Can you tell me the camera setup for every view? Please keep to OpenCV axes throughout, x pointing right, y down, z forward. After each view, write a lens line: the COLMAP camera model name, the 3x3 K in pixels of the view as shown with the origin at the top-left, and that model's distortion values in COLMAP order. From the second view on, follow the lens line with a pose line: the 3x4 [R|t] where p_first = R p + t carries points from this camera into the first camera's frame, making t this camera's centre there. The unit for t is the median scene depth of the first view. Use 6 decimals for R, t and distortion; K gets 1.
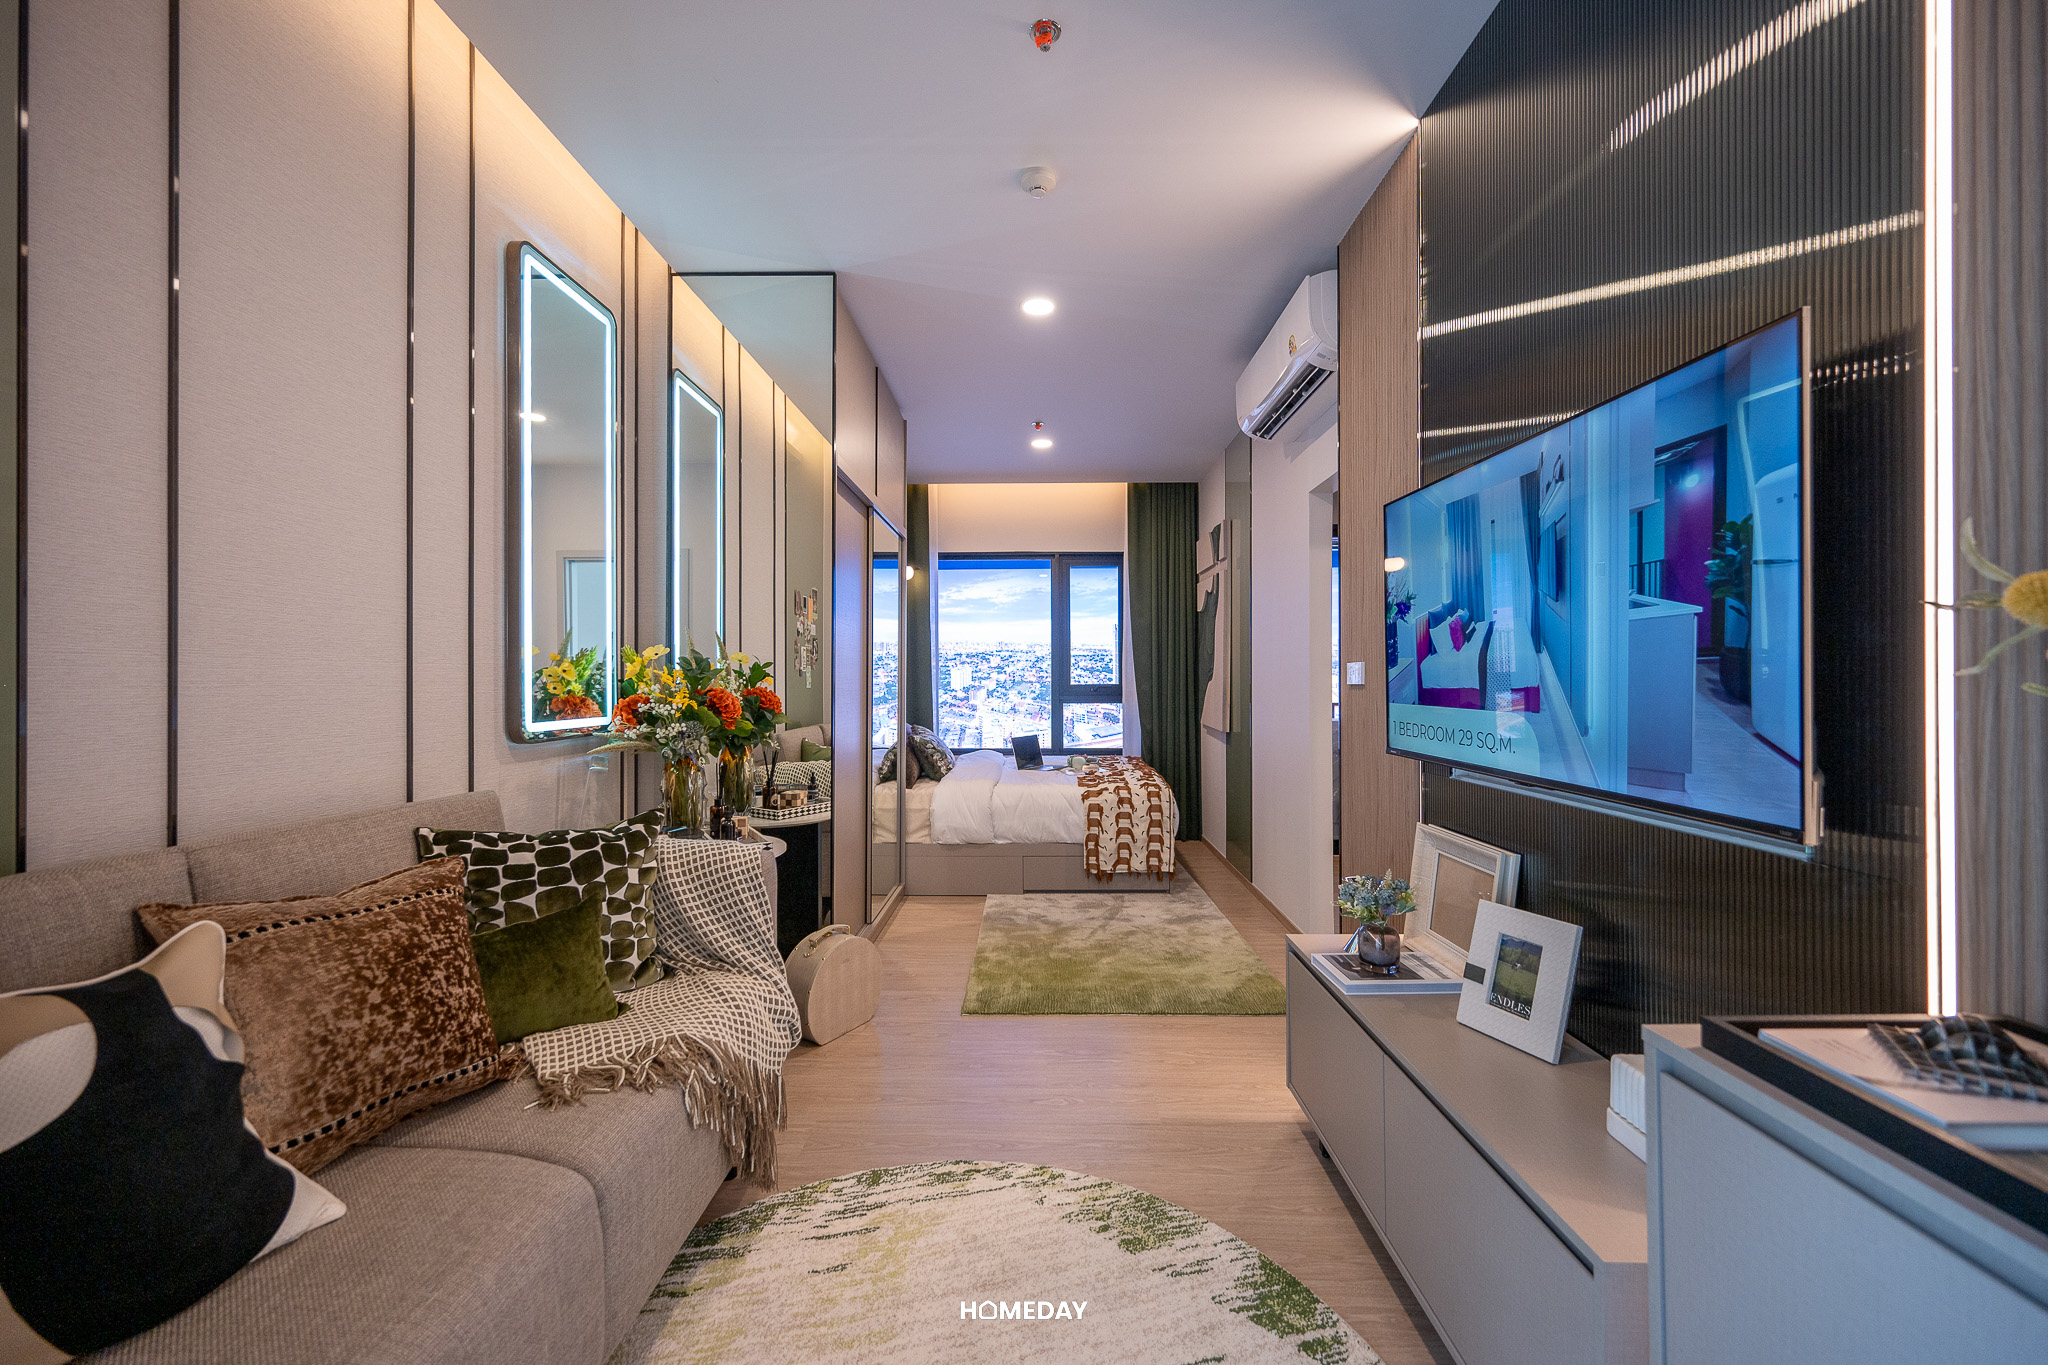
lens RADIAL K [[803.0, 0, 1020.4], [0, 803.0, 681.7], [0, 0, 1]] dist [-0.000012, -0.000319]
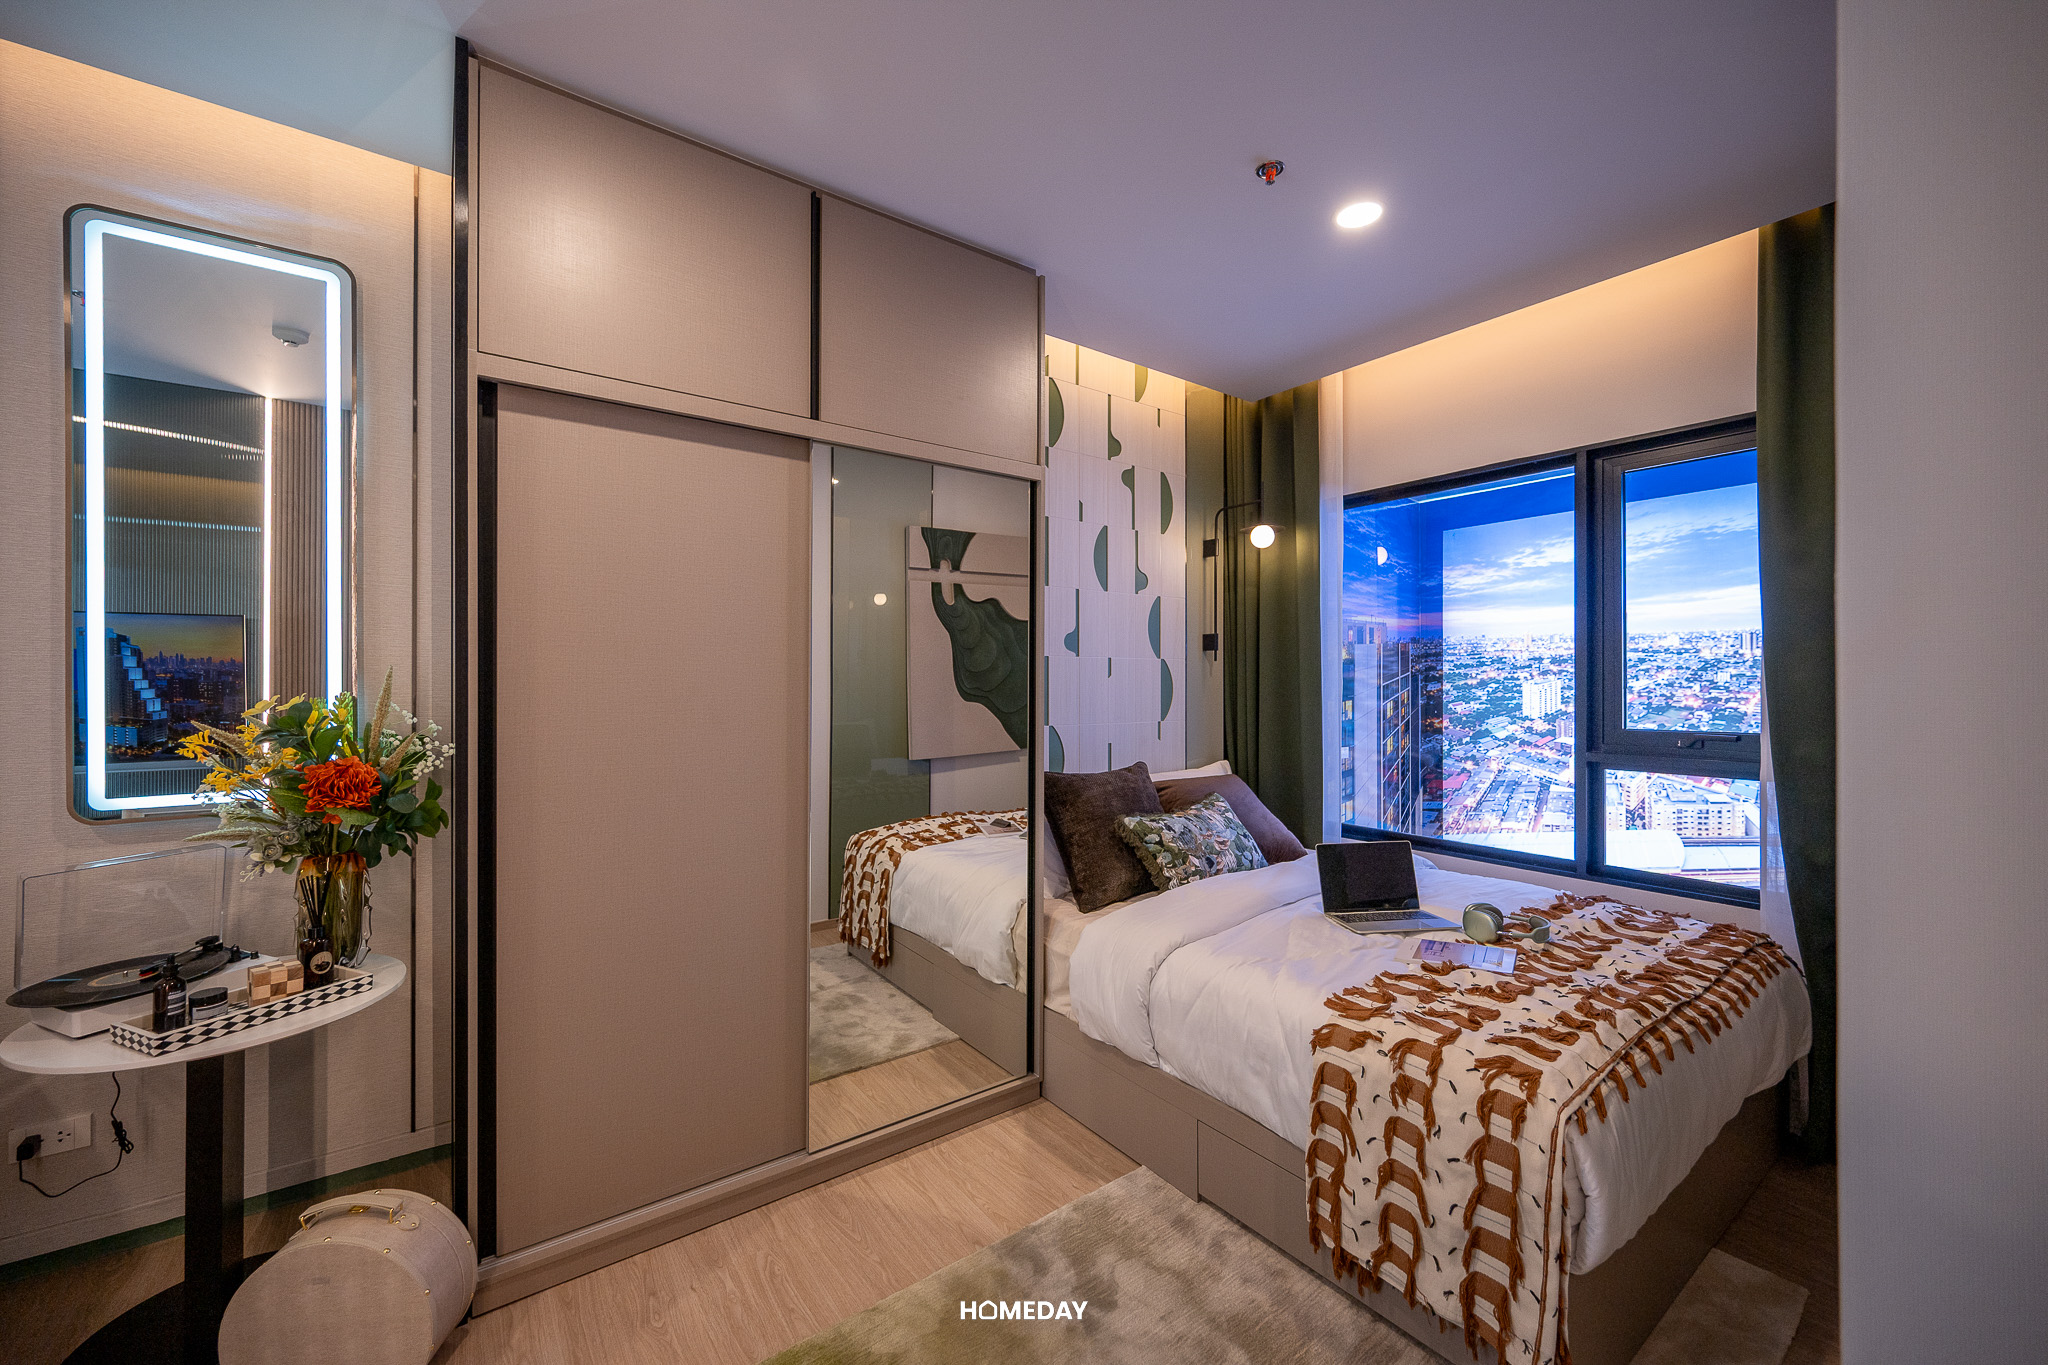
lens RADIAL K [[803.0, 0, 1030.8], [0, 803.0, 671.7], [0, 0, 1]] dist [-0.000012, -0.000319]
pose [[0.614730, -0.003953, -0.788728, 0.310674], [-0.002146, 0.999975, -0.006684, -0.037351], [0.788735, 0.005801, 0.614706, 0.643228]]
